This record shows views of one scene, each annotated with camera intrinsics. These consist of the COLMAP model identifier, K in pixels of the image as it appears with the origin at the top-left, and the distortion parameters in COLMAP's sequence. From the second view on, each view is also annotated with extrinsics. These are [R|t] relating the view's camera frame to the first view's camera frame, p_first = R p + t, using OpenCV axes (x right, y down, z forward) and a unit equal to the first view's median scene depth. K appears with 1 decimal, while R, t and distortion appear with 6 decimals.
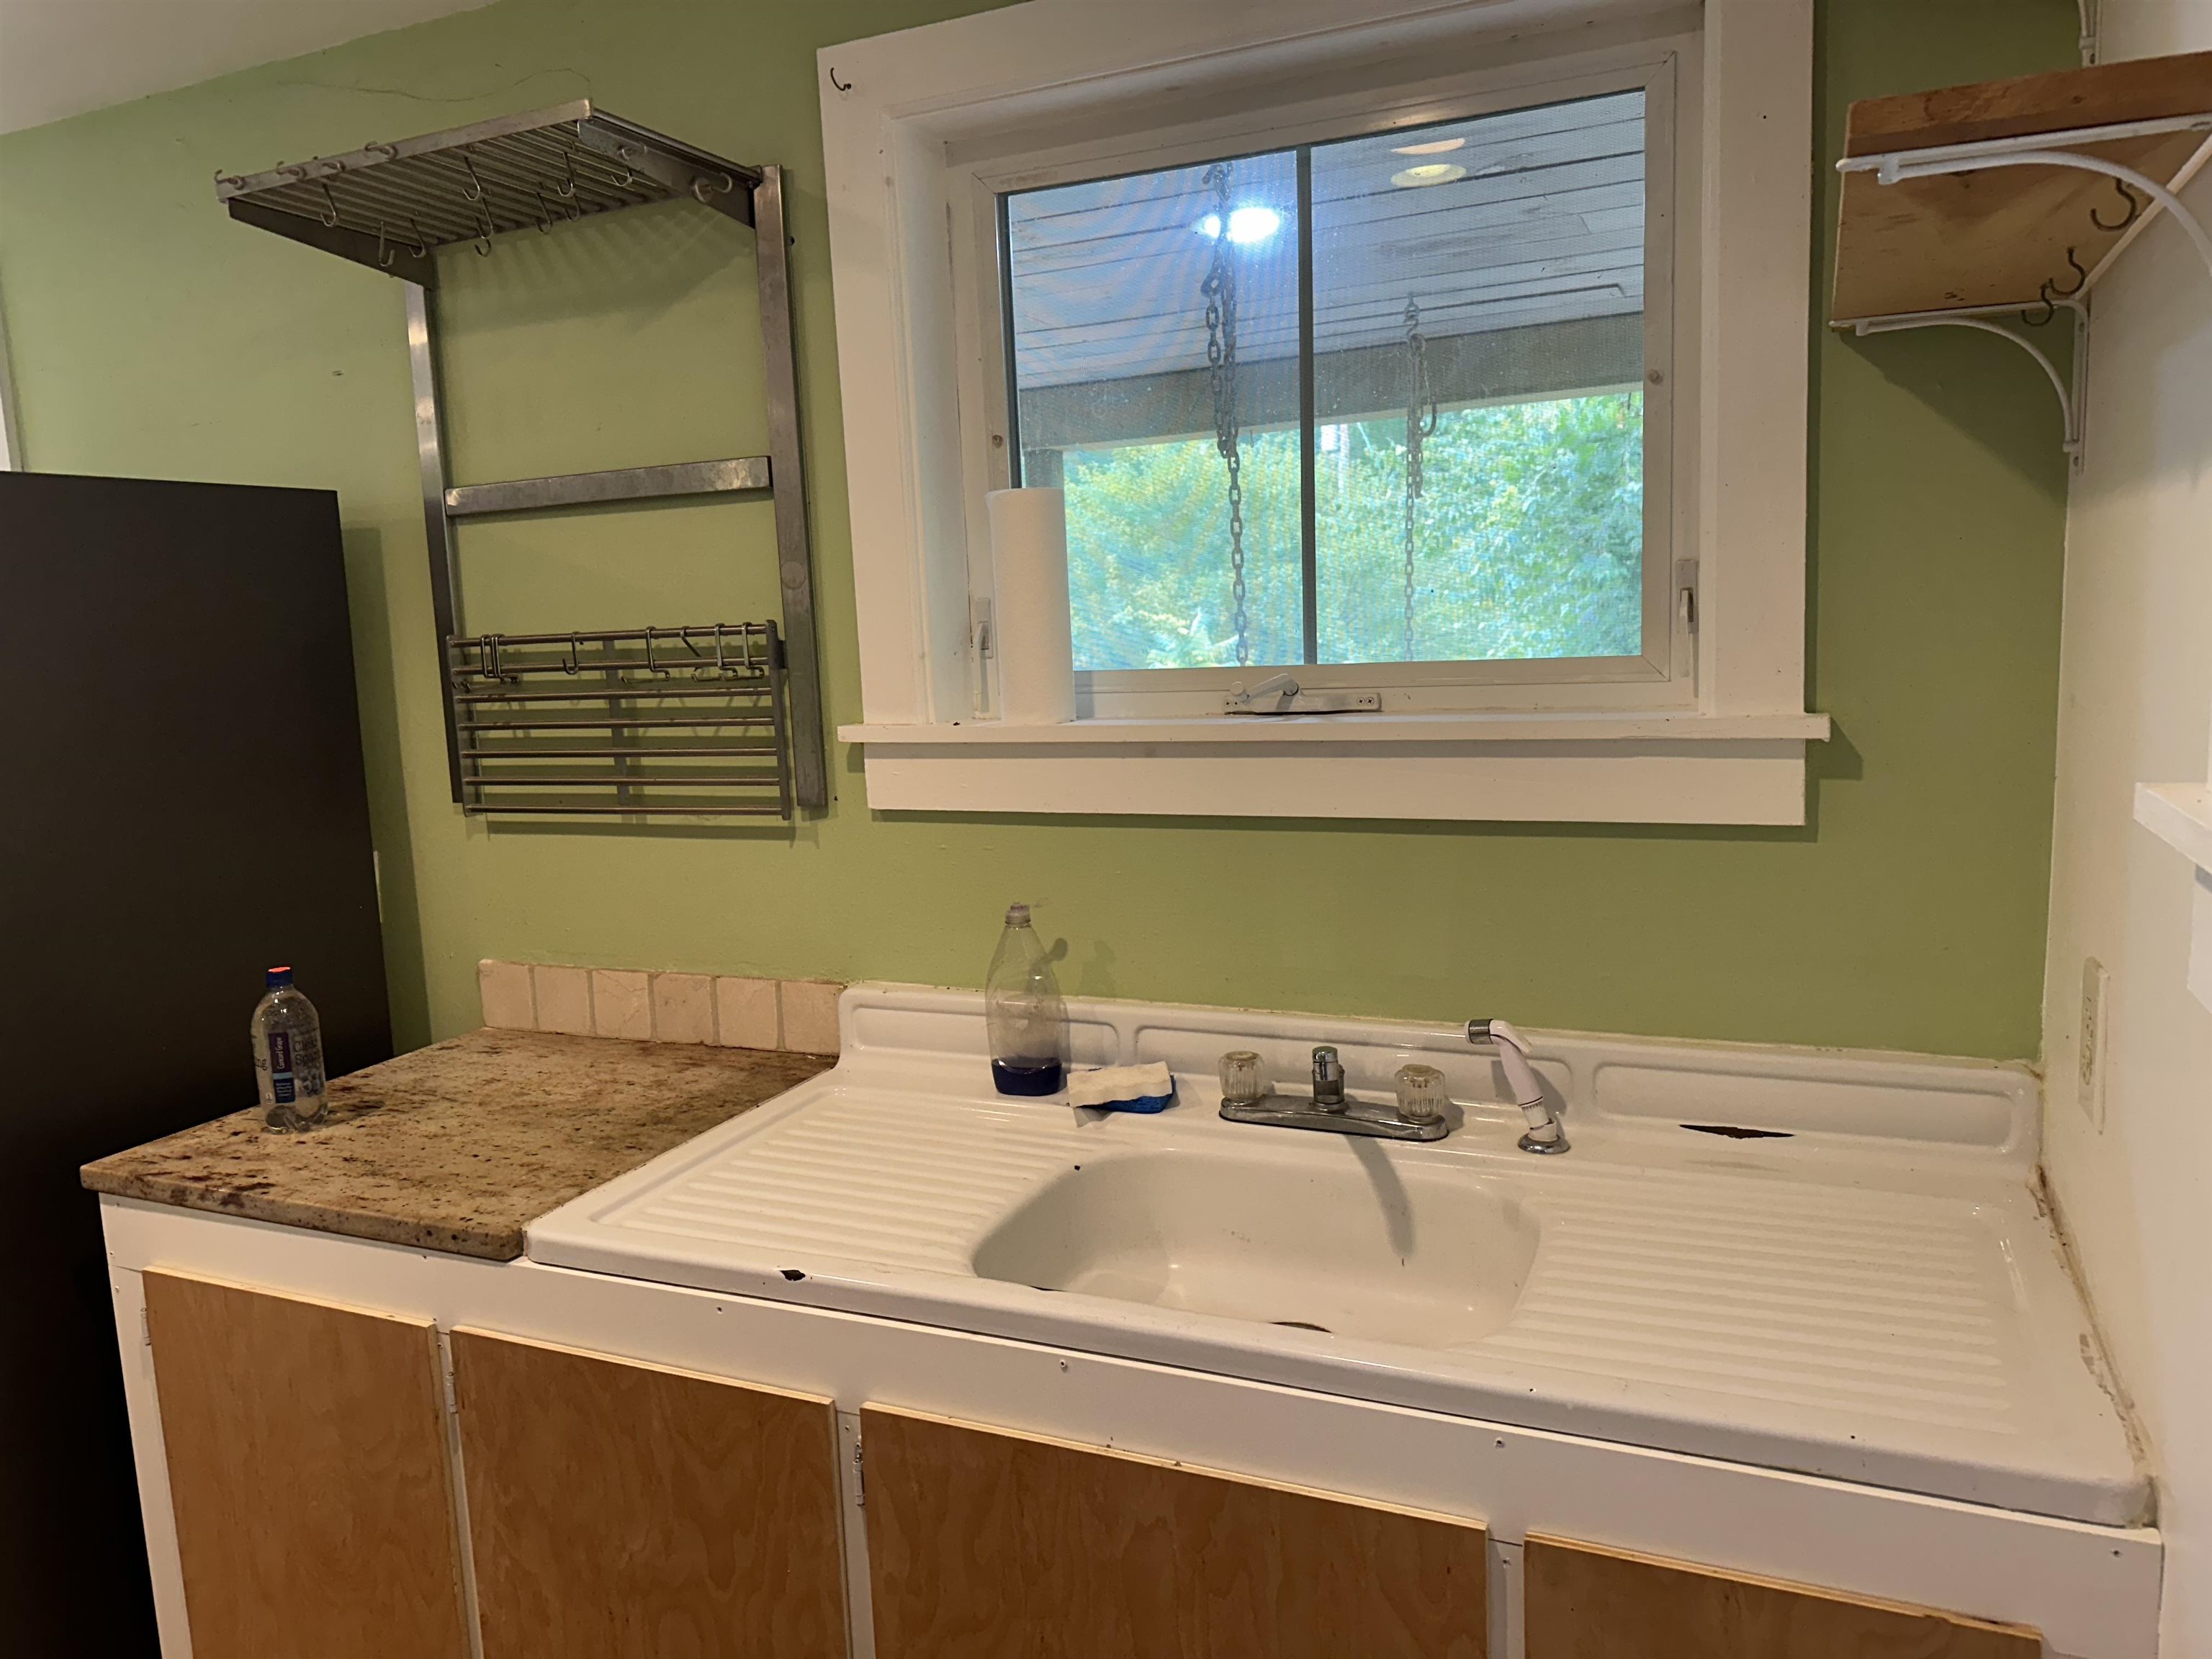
lens RADIAL K [[1544.4, 0, 1105.4], [0, 1544.4, 823.0], [0, 0, 1]] dist [0.042376, -0.026639]
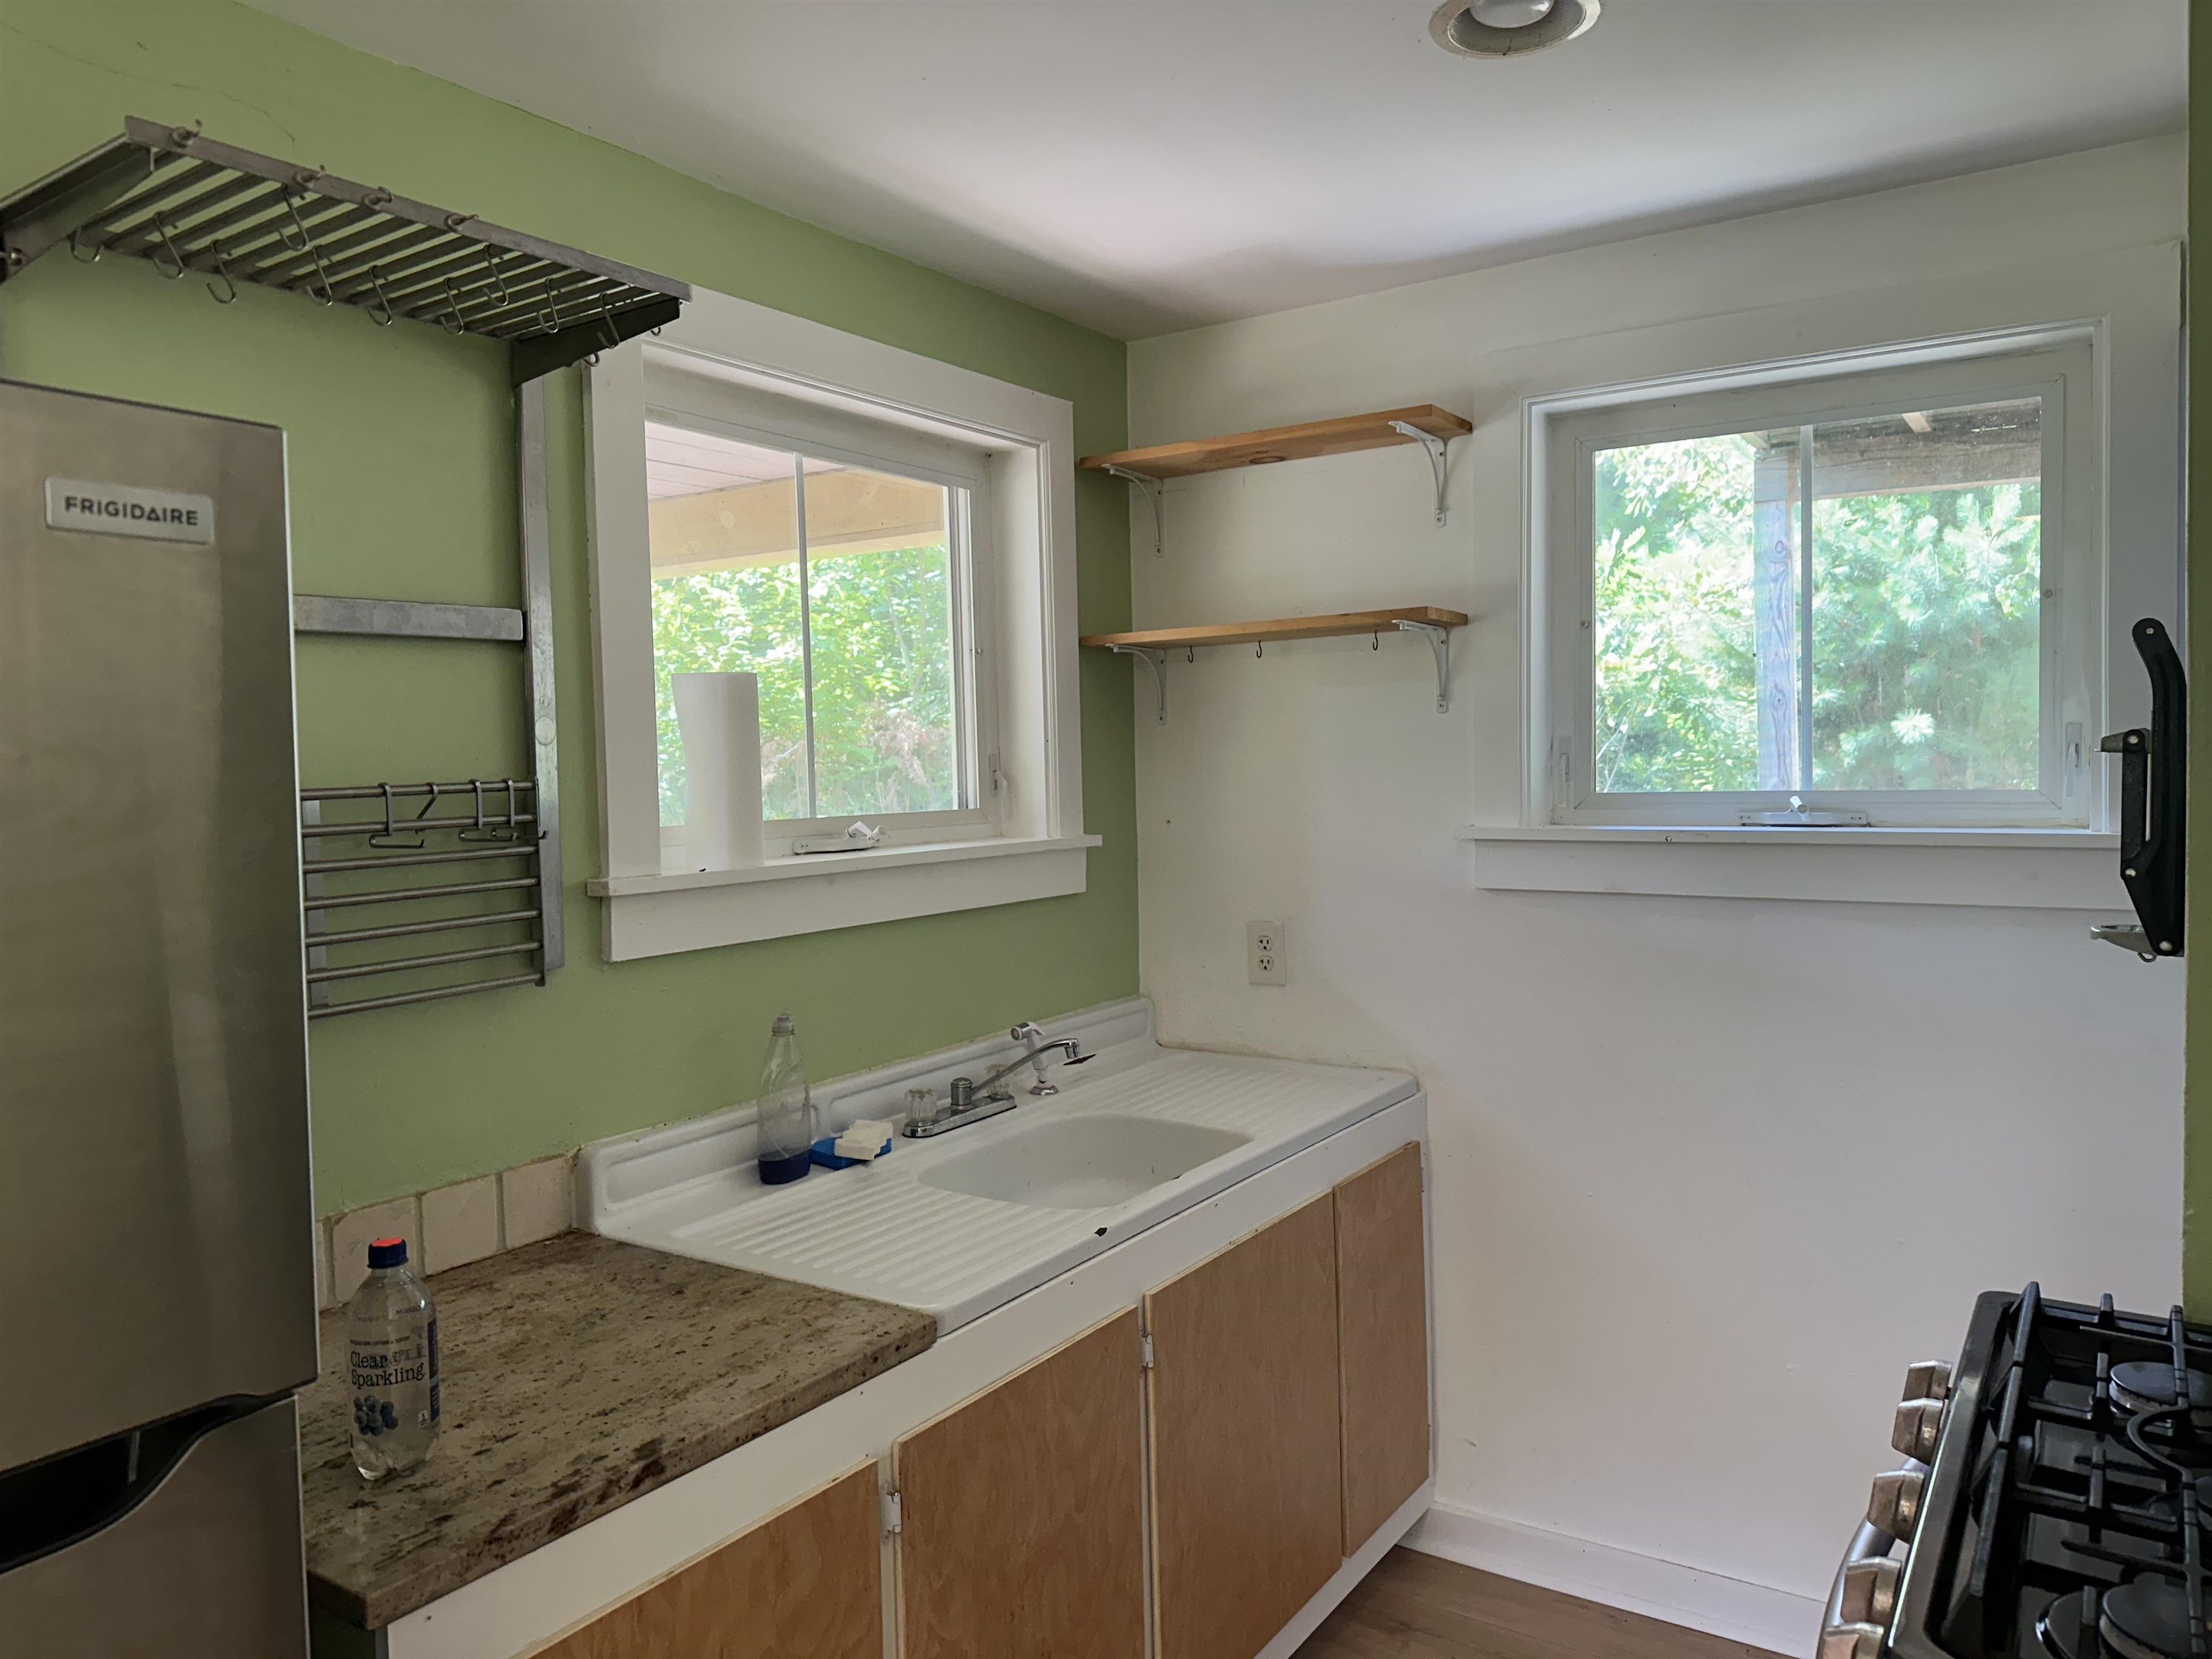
lens RADIAL K [[1544.4, 0, 1109.5], [0, 1544.4, 832.1], [0, 0, 1]] dist [0.042376, -0.026639]
pose [[0.161114, -0.008797, 0.986897, -1.235488], [0.147268, 0.988979, -0.015227, -0.033118], [-0.975886, 0.147792, 0.160634, 0.562738]]
